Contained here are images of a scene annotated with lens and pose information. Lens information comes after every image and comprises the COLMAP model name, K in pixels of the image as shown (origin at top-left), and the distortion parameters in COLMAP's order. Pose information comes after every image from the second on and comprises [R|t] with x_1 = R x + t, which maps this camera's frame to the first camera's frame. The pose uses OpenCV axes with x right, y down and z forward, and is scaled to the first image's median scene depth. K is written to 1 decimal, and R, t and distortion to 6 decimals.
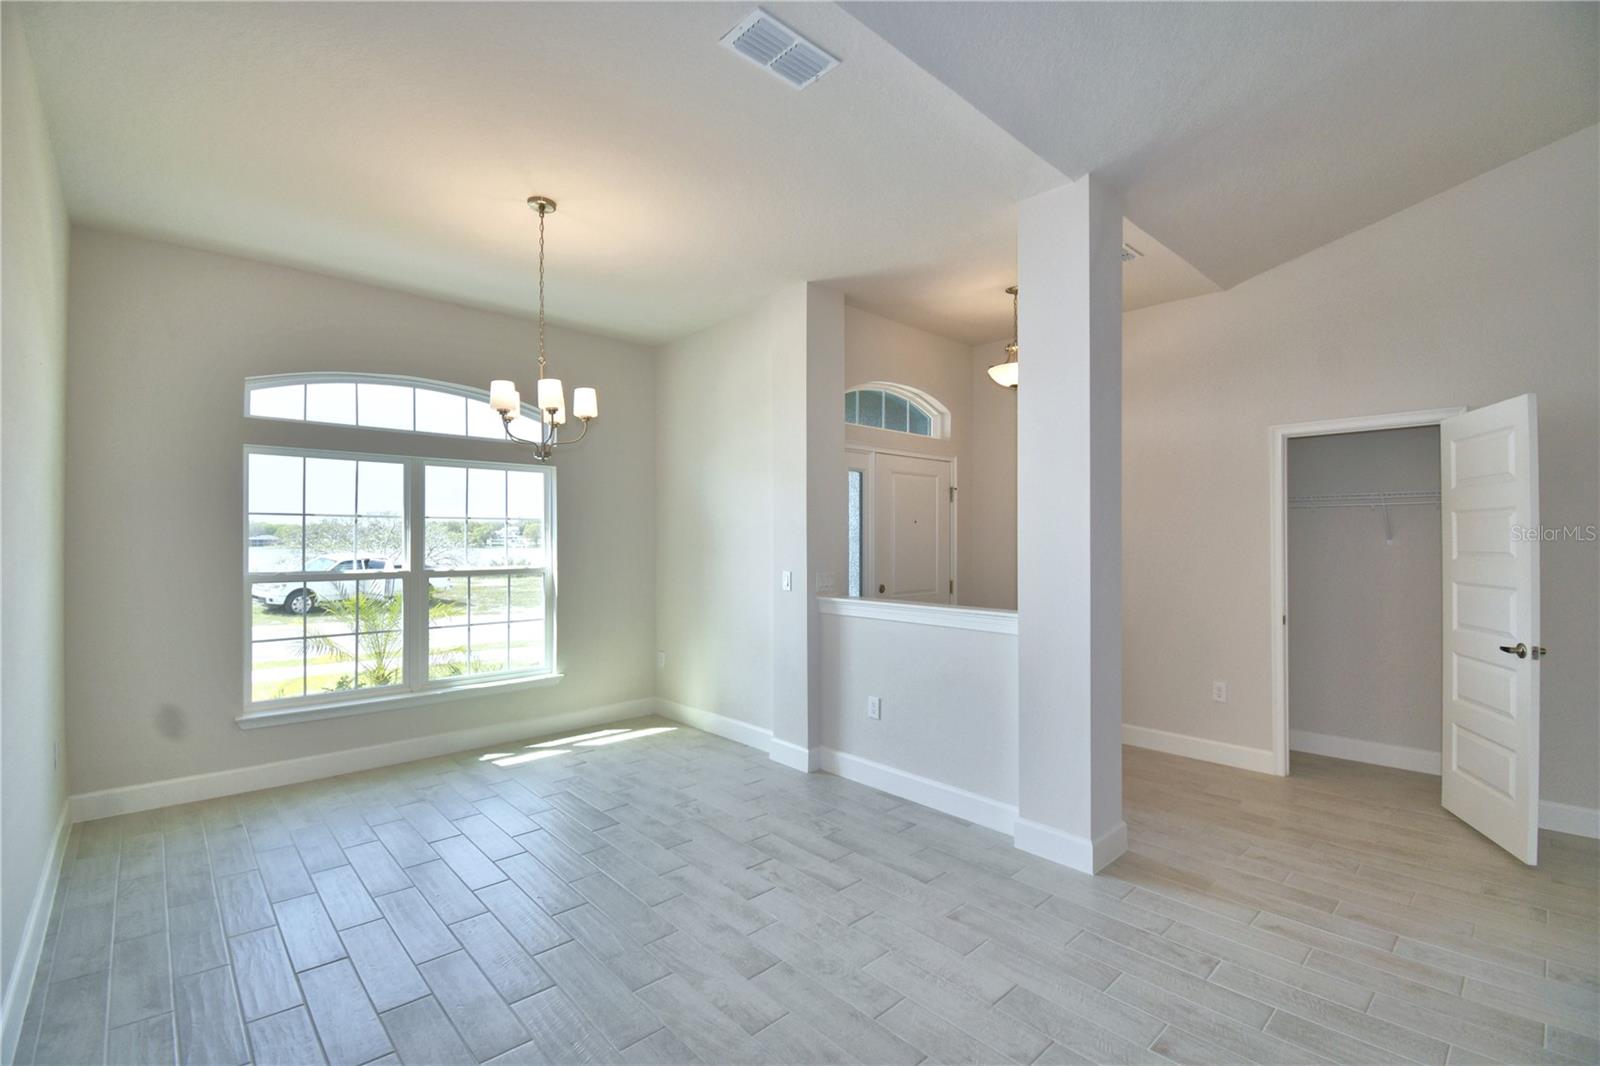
lens RADIAL K [[700.8, 0, 790.7], [0, 700.8, 531.0], [0, 0, 1]] dist [0.008048, -0.010290]
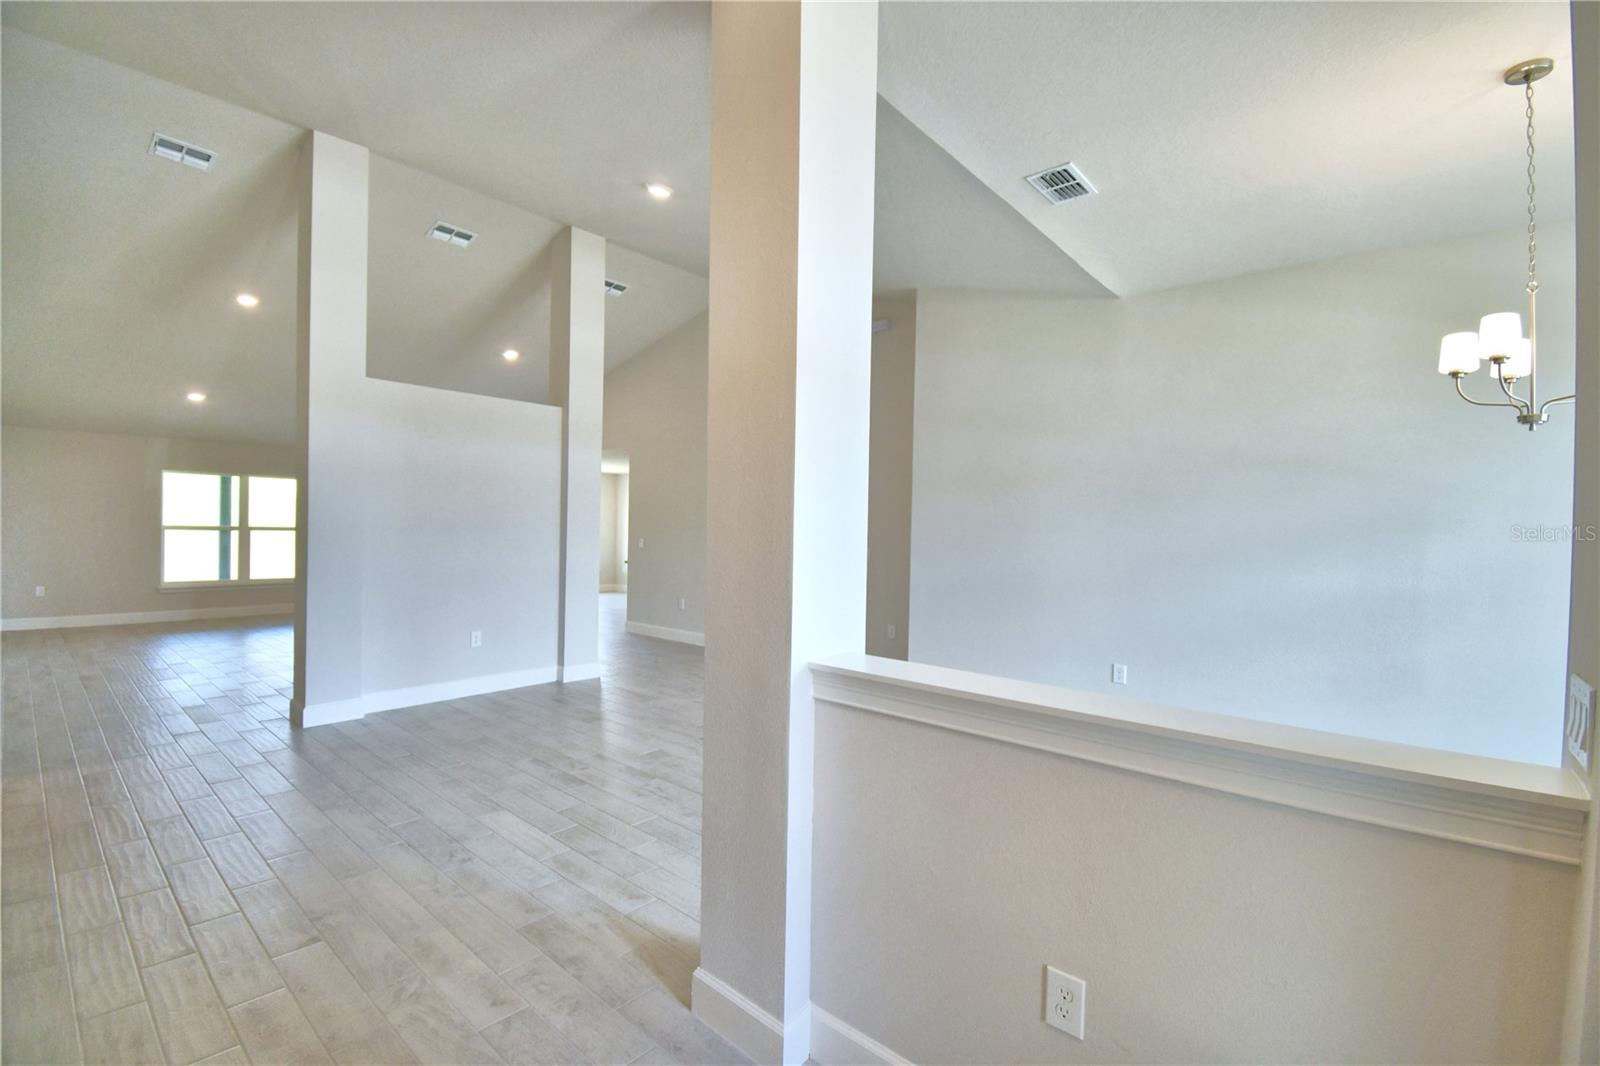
lens RADIAL K [[700.8, 0, 800.7], [0, 700.8, 525.3], [0, 0, 1]] dist [0.008048, -0.010290]
pose [[-0.994236, -0.019623, -0.105404, 0.349227], [-0.018676, 0.999776, -0.009969, 0.012021], [0.105576, -0.007943, -0.994380, 1.264703]]
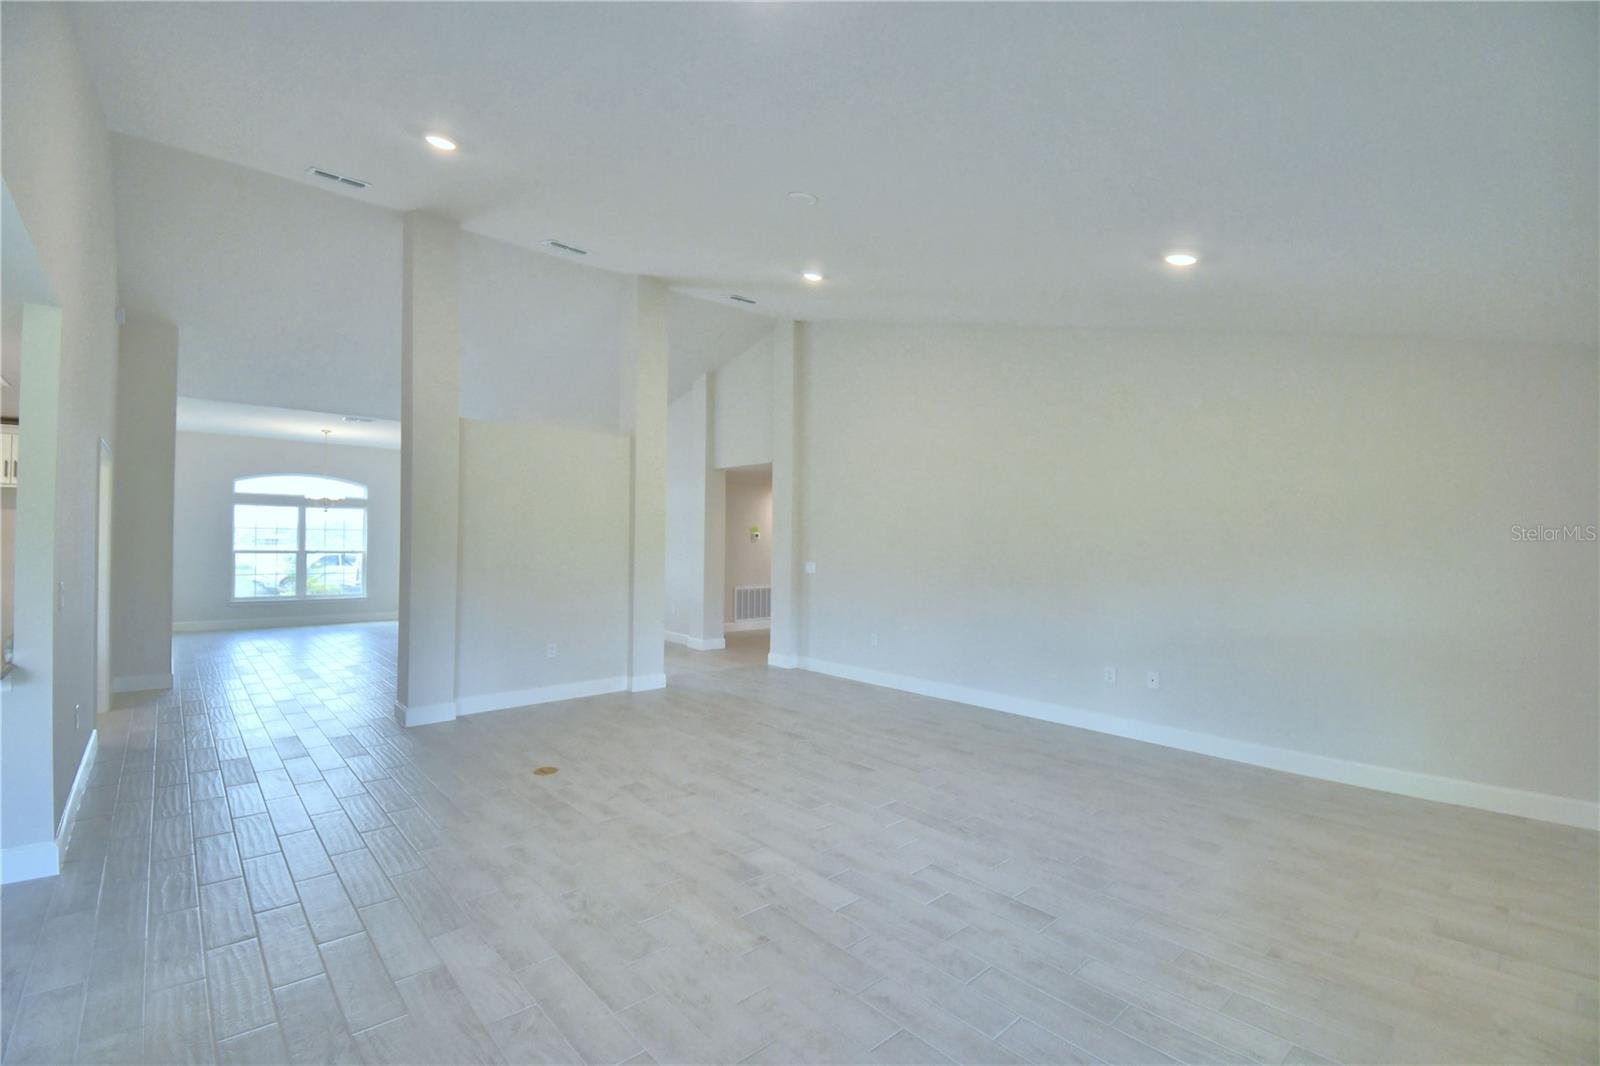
lens RADIAL K [[700.8, 0, 804.3], [0, 700.8, 534.4], [0, 0, 1]] dist [0.008048, -0.010290]
pose [[0.999960, 0.007061, -0.005428, 1.379744], [-0.007030, 0.999959, 0.005657, -0.030636], [0.005467, -0.005618, 0.999969, -1.620760]]
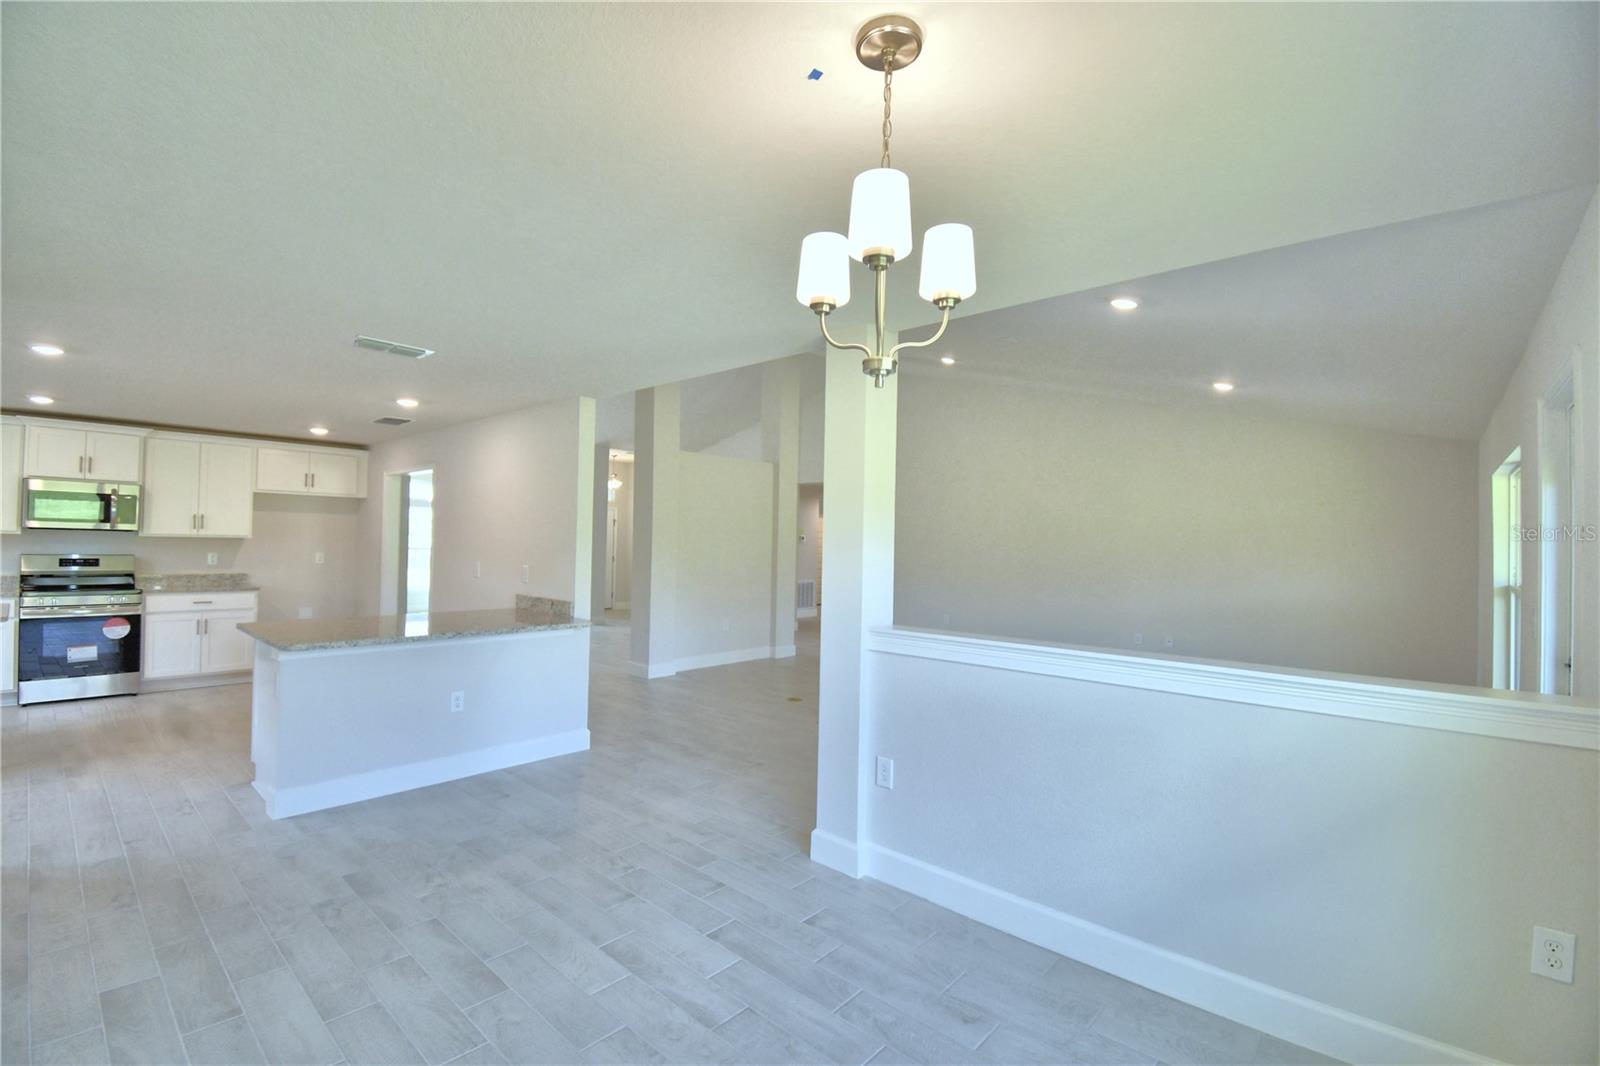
lens RADIAL K [[700.8, 0, 790.2], [0, 700.8, 534.3], [0, 0, 1]] dist [0.008048, -0.010290]
pose [[0.996069, 0.022057, 0.085787, 0.888736], [-0.022354, 0.999747, 0.002503, -0.035012], [-0.085710, -0.004410, 0.996310, -2.065261]]
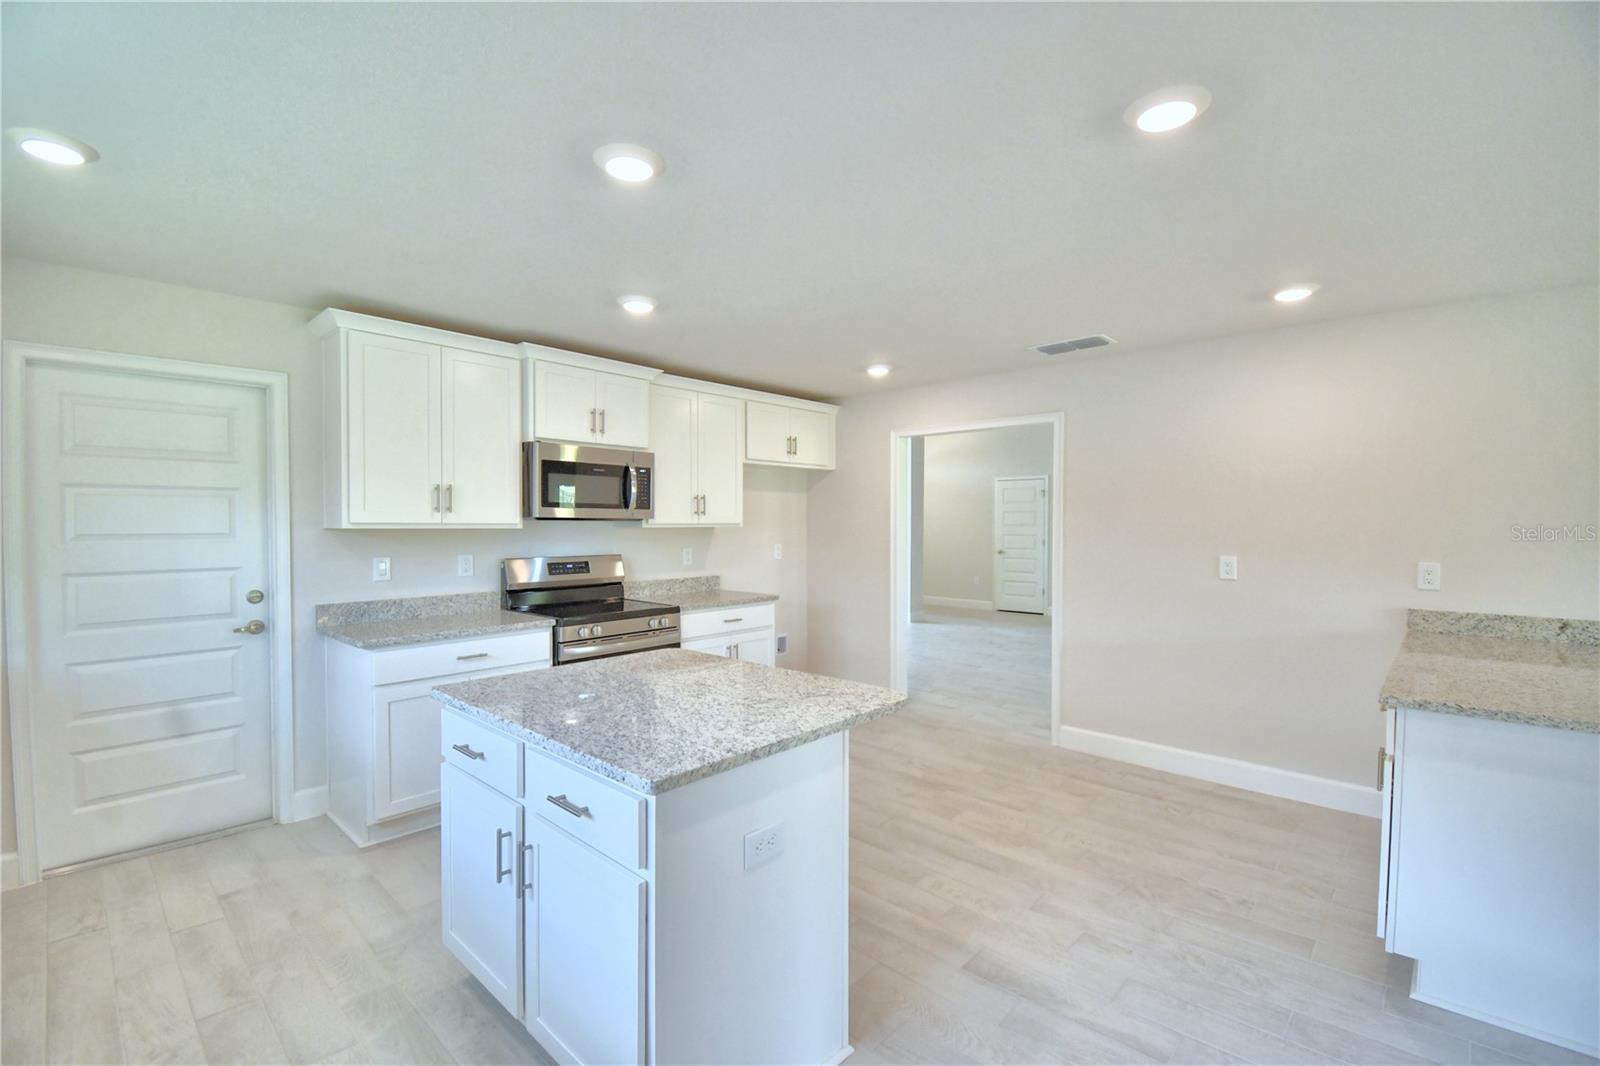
lens RADIAL K [[700.8, 0, 806.2], [0, 700.8, 534.4], [0, 0, 1]] dist [0.008048, -0.010290]
pose [[0.997441, -0.000575, 0.071488, -0.174804], [-0.001730, 0.999481, 0.032173, -0.019662], [-0.071470, -0.032214, 0.996922, -1.518091]]
